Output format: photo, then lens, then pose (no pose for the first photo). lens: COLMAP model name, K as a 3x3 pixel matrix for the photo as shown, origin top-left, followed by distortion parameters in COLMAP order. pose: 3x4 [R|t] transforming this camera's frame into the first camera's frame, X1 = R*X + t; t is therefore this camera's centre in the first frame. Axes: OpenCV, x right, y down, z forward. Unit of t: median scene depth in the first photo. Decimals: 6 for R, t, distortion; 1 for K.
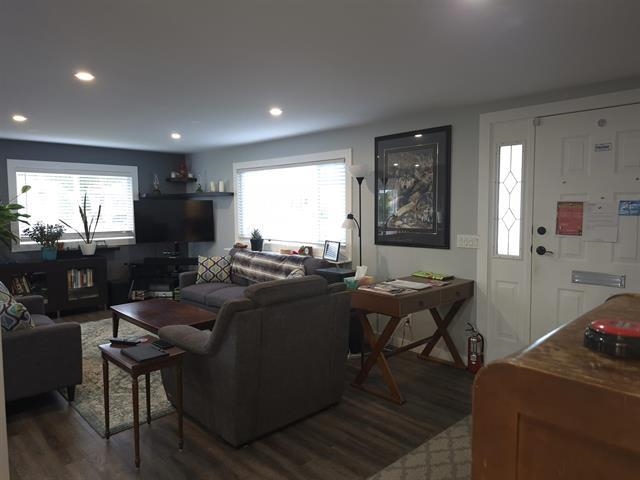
lens RADIAL K [[430.5, 0, 321.1], [0, 430.5, 238.8], [0, 0, 1]] dist [-0.000916, -0.001422]
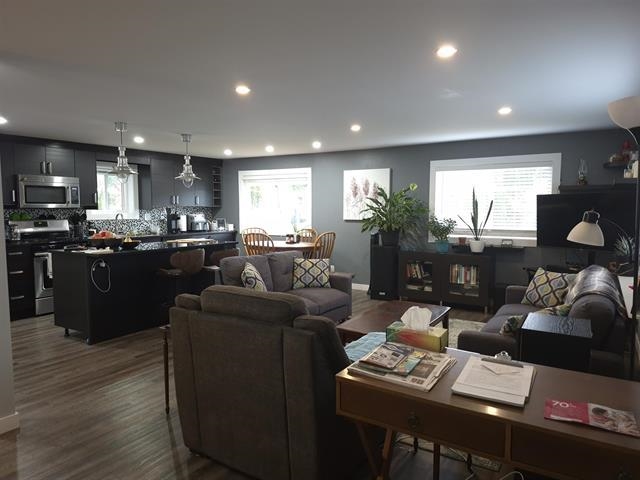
lens RADIAL K [[430.5, 0, 320.4], [0, 430.5, 241.4], [0, 0, 1]] dist [-0.000916, -0.001422]
pose [[0.227622, 0.079800, -0.970474, 0.315583], [-0.072632, 0.995251, 0.064802, -0.024001], [0.971037, 0.055737, 0.232337, 0.435736]]
